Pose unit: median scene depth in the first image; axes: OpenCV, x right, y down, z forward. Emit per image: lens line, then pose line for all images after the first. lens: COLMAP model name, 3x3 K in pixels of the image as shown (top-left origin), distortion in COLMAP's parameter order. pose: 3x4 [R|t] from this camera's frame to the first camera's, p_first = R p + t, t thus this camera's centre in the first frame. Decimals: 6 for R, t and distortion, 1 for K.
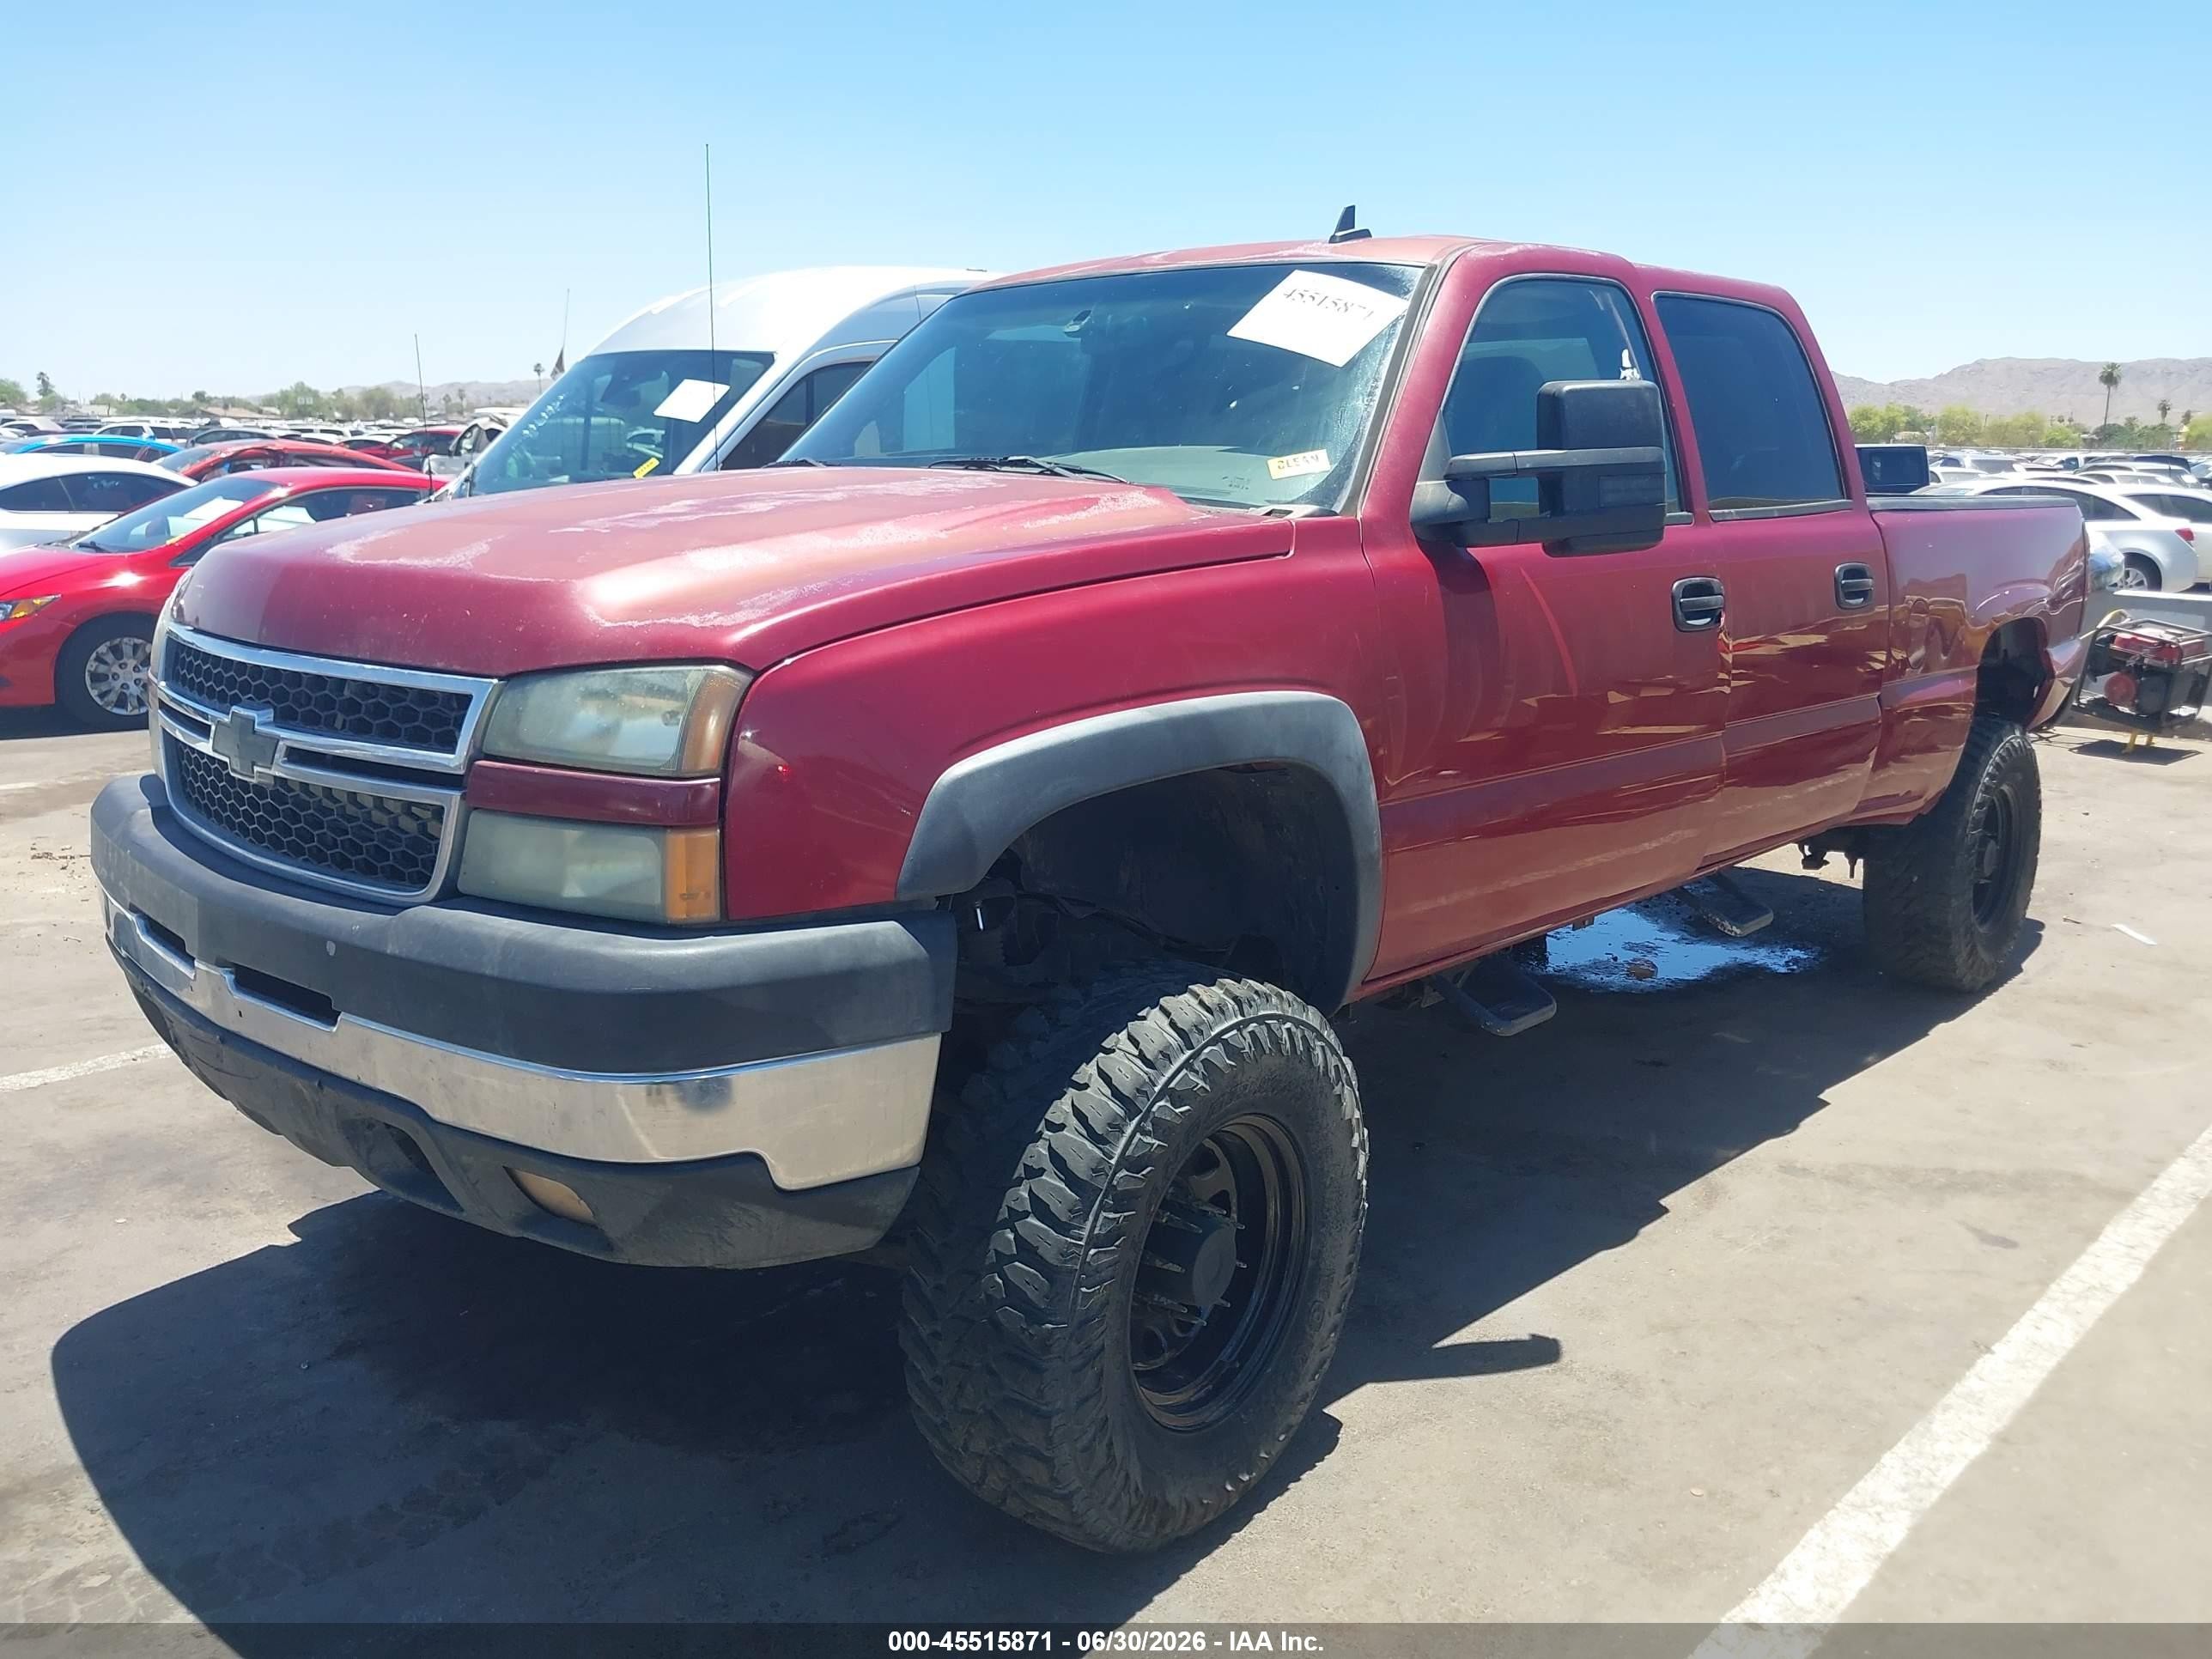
lens RADIAL K [[1762.0, 0, 1168.2], [0, 1762.0, 849.2], [0, 0, 1]] dist [0.022255, -0.029666]
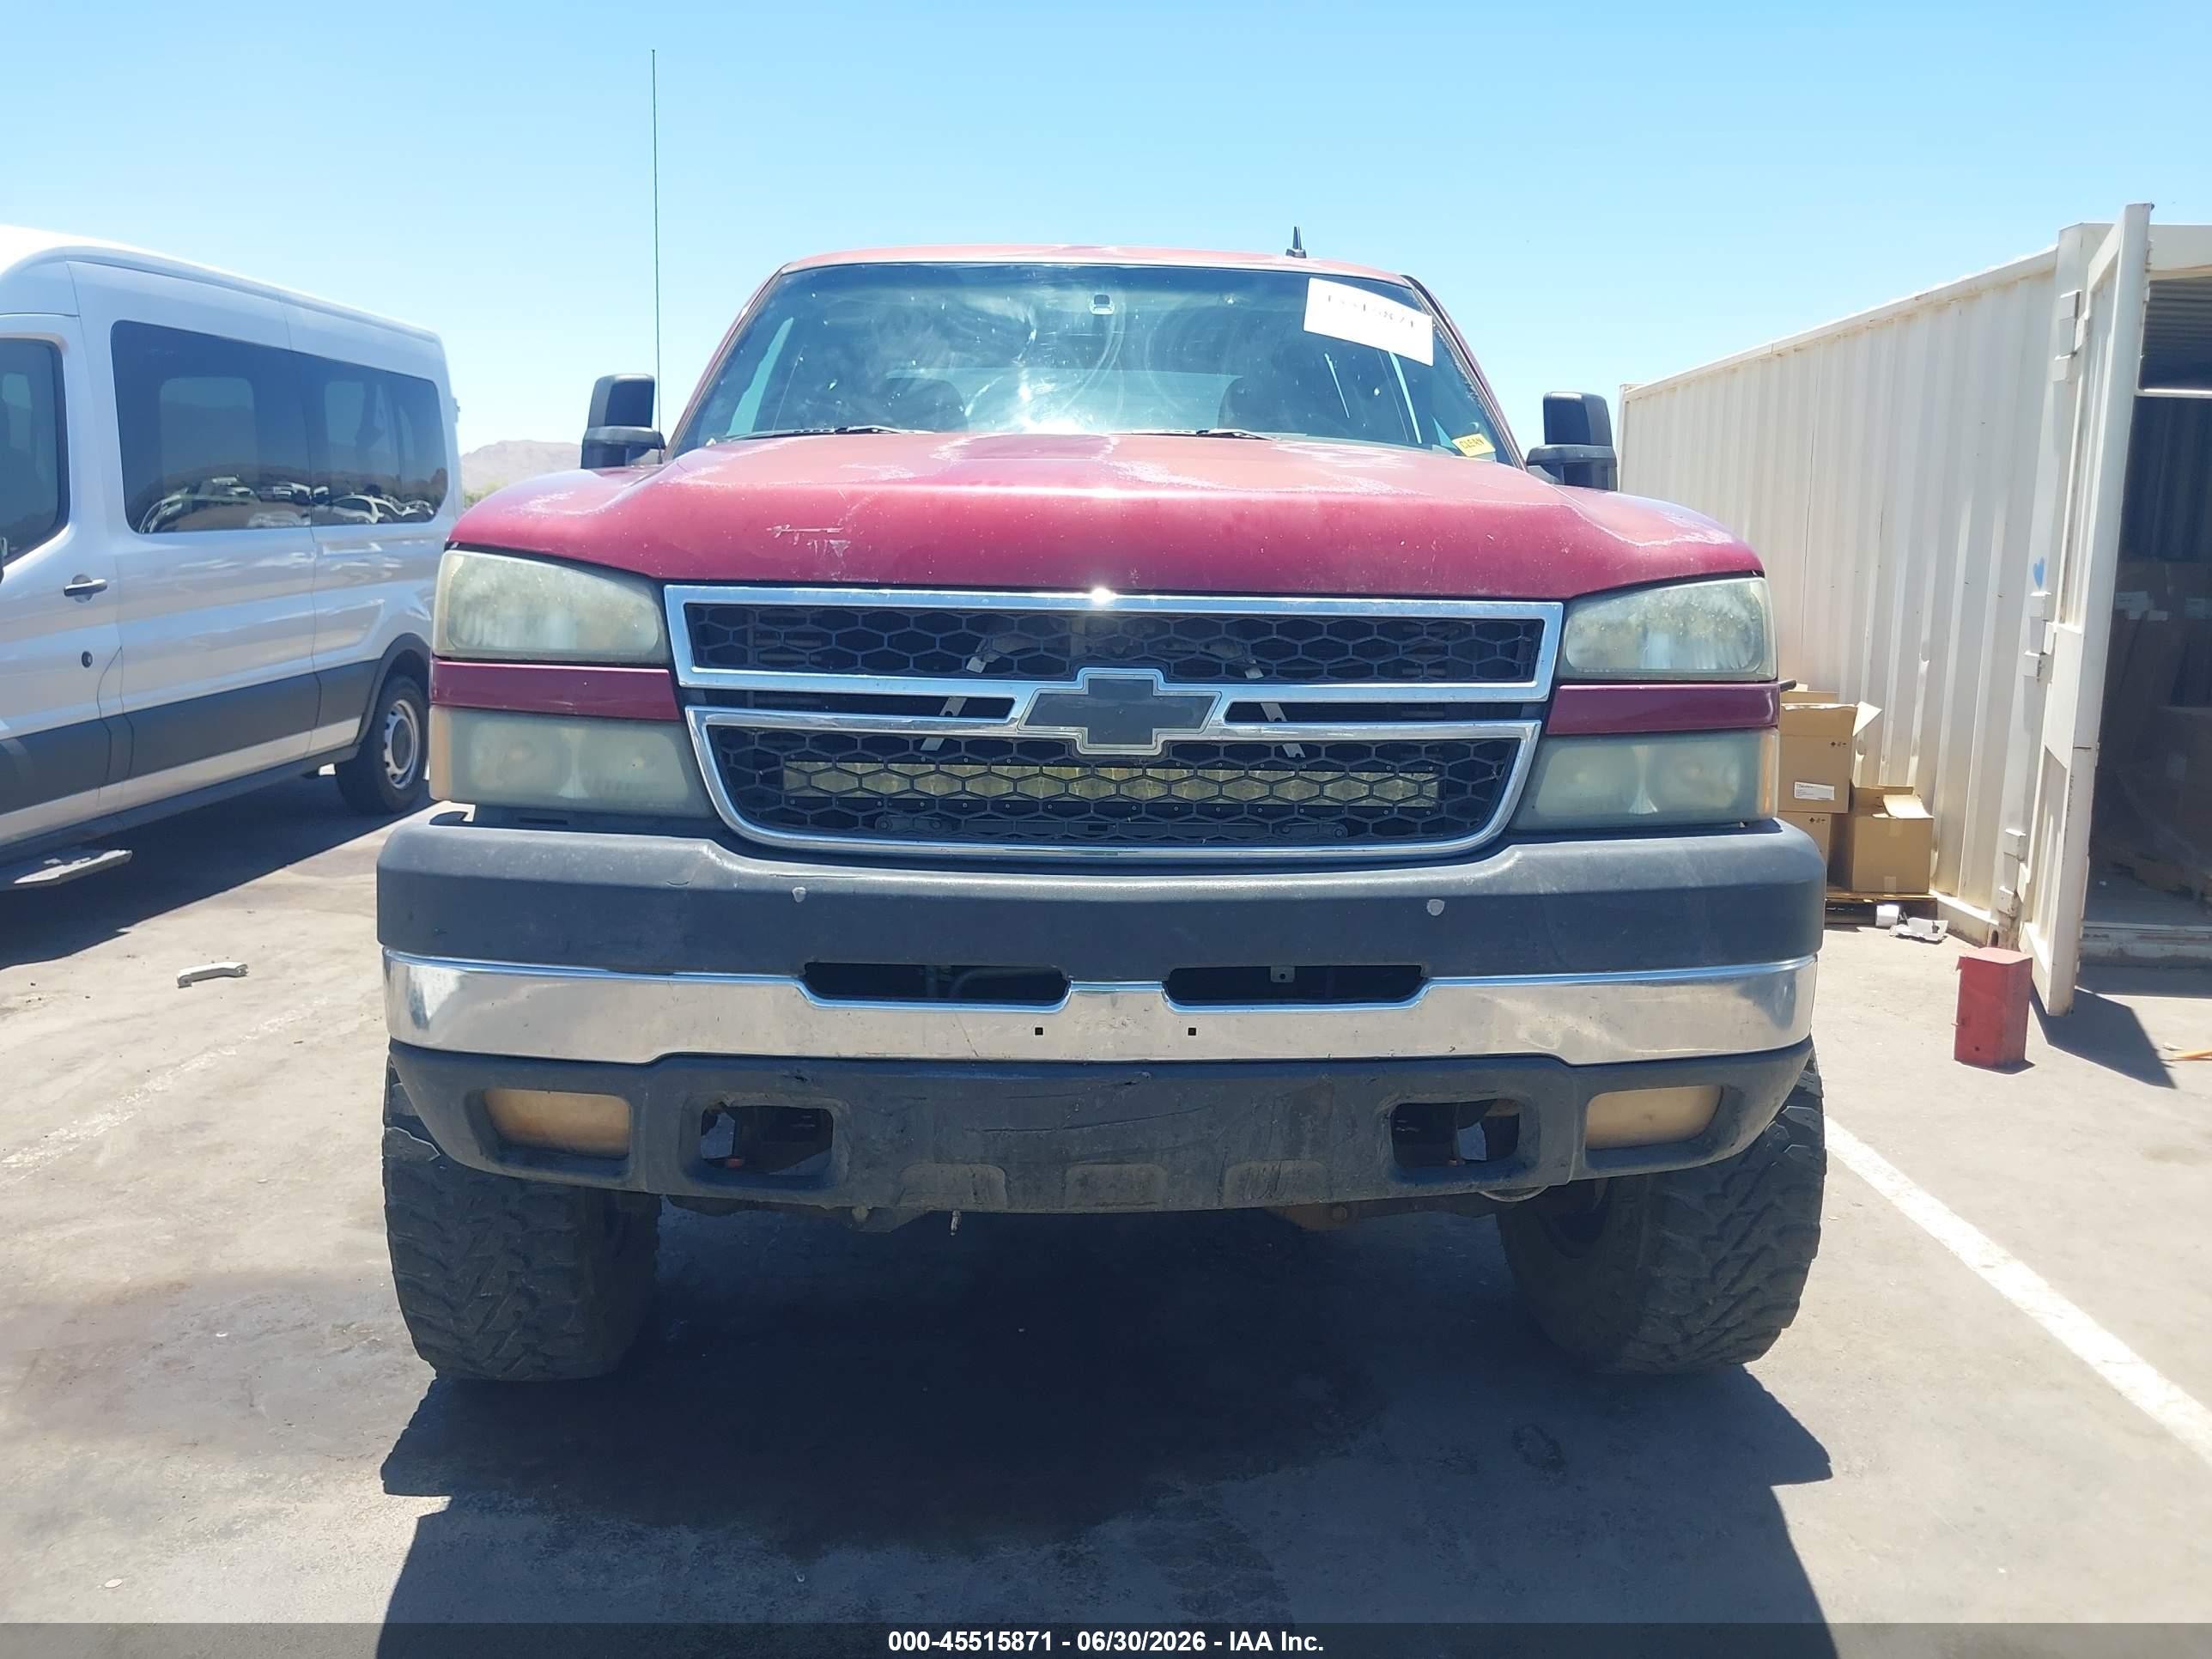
lens RADIAL K [[1762.0, 0, 1114.0], [0, 1762.0, 836.0], [0, 0, 1]] dist [0.022255, -0.029666]
pose [[0.712497, -0.104662, 0.693826, -0.923295], [0.138777, 0.990300, 0.006872, -0.006954], [-0.687815, 0.091391, 0.720110, 0.358046]]
